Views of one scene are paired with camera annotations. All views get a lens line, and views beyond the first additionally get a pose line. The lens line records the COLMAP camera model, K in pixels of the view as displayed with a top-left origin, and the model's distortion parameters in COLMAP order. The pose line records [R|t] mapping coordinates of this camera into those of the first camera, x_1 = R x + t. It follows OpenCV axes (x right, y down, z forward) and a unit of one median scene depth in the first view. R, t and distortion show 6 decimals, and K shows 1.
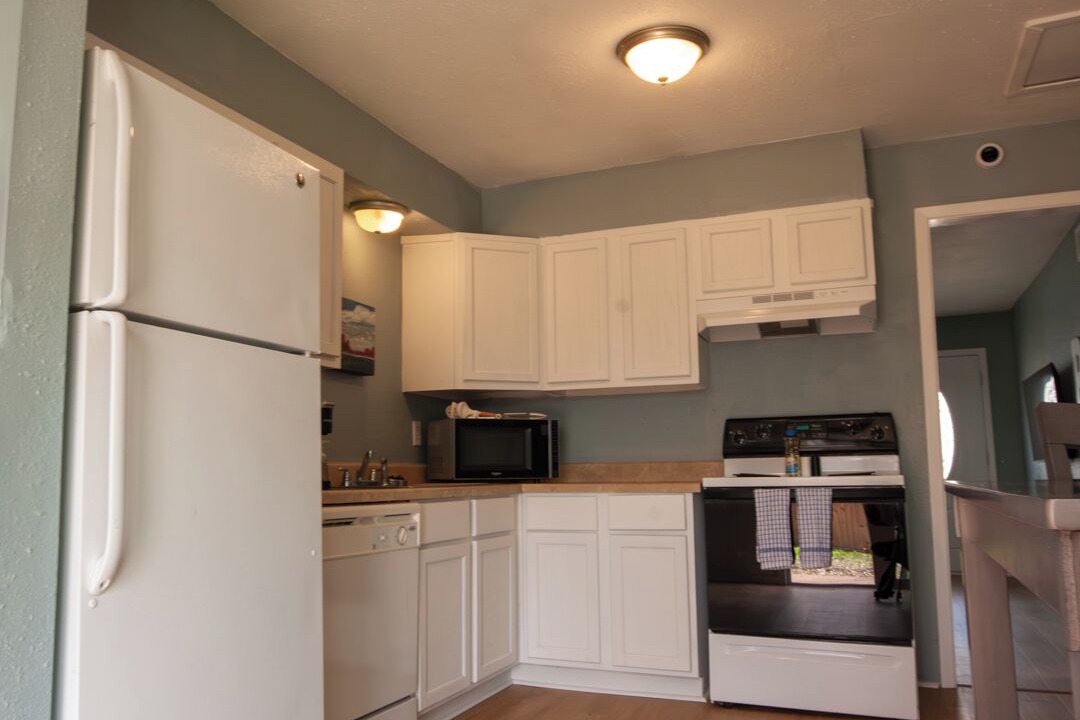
lens RADIAL K [[814.3, 0, 540.2], [0, 814.3, 361.7], [0, 0, 1]] dist [-0.025583, -0.016490]
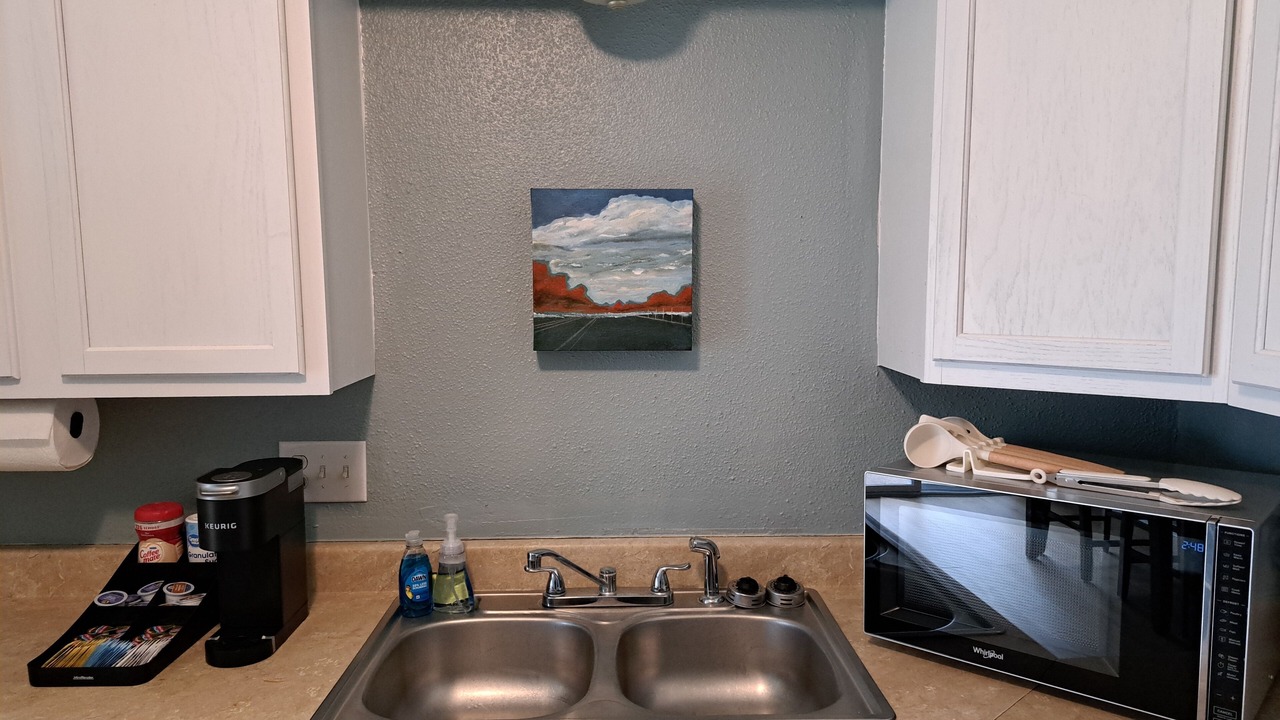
lens RADIAL K [[914.4, 0, 628.5], [0, 914.4, 386.1], [0, 0, 1]] dist [0.038236, -0.017835]
pose [[0.406150, 0.112235, -0.906888, 0.227288], [0.114580, 0.978342, 0.172392, -0.053268], [0.906595, -0.173928, 0.384493, 0.785666]]
